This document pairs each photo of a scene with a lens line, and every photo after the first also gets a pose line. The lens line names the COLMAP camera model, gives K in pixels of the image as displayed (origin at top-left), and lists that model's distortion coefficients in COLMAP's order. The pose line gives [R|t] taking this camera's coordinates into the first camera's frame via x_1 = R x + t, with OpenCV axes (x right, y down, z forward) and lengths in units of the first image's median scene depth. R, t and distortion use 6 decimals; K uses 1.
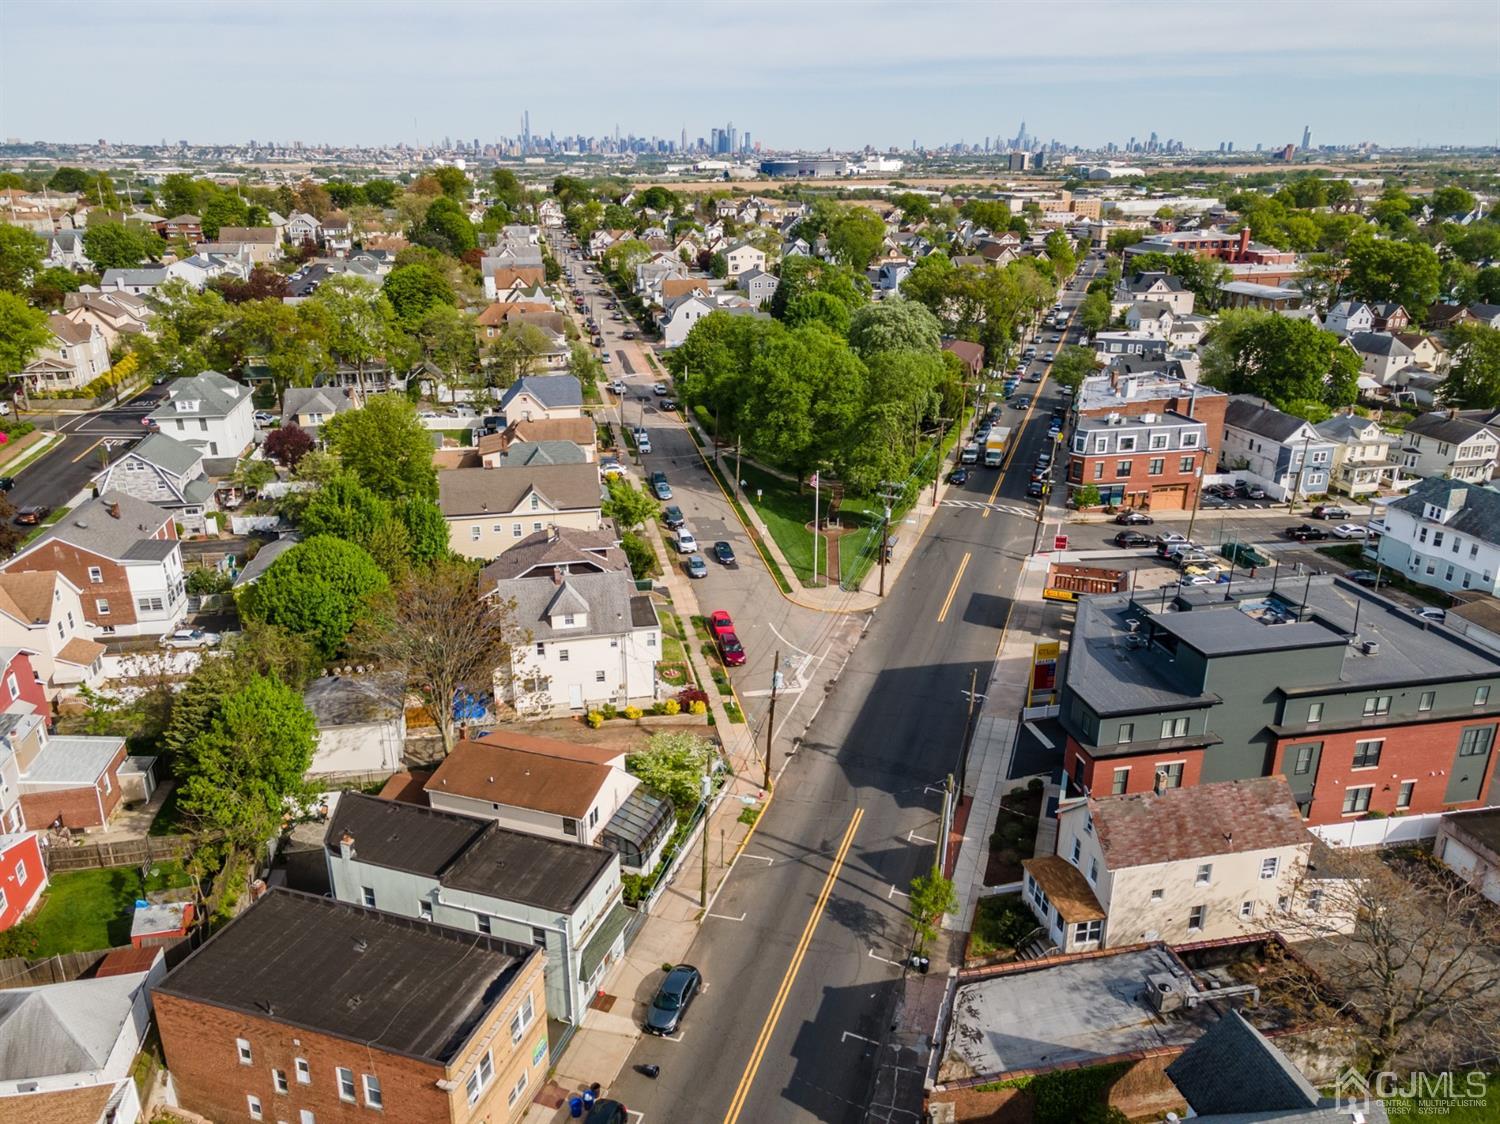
lens RADIAL K [[1073.0, 0, 748.6], [0, 1073.0, 560.4], [0, 0, 1]] dist [0.064178, 0.003046]
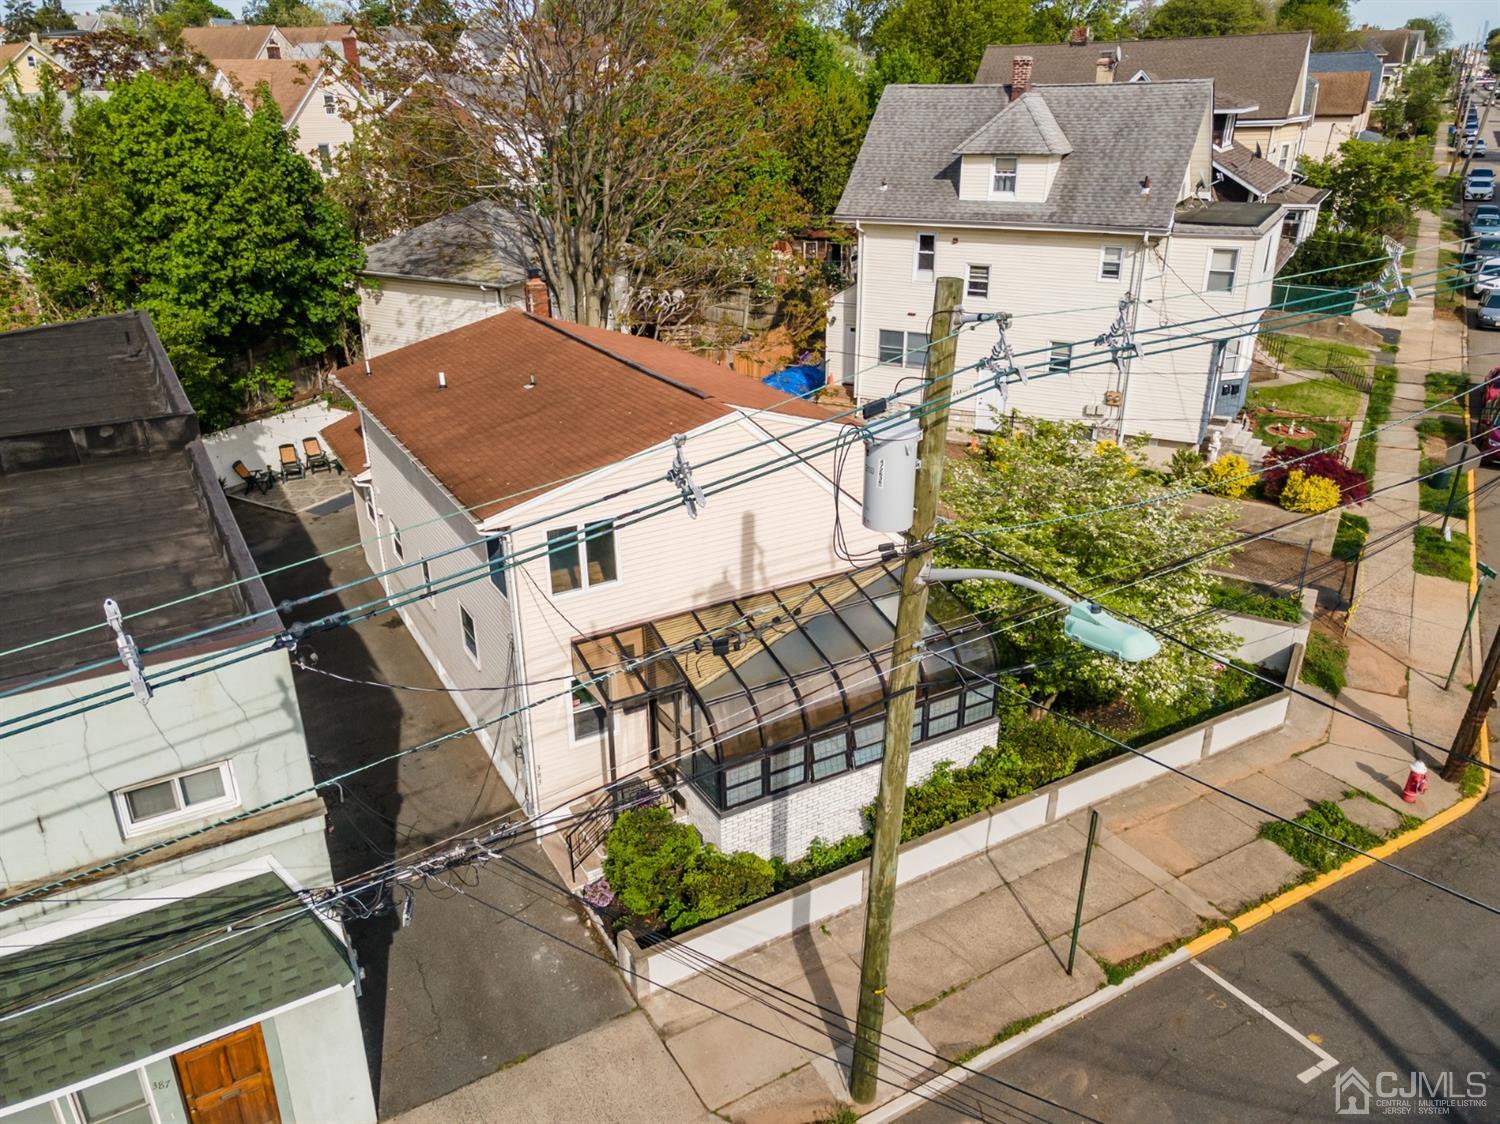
lens RADIAL K [[1073.0, 0, 743.6], [0, 1073.0, 561.7], [0, 0, 1]] dist [0.064178, 0.003046]
pose [[0.744040, 0.259131, -0.615838, 0.036916], [-0.219541, 0.965366, 0.140961, 0.152650], [0.631036, 0.030321, 0.775160, 0.644743]]
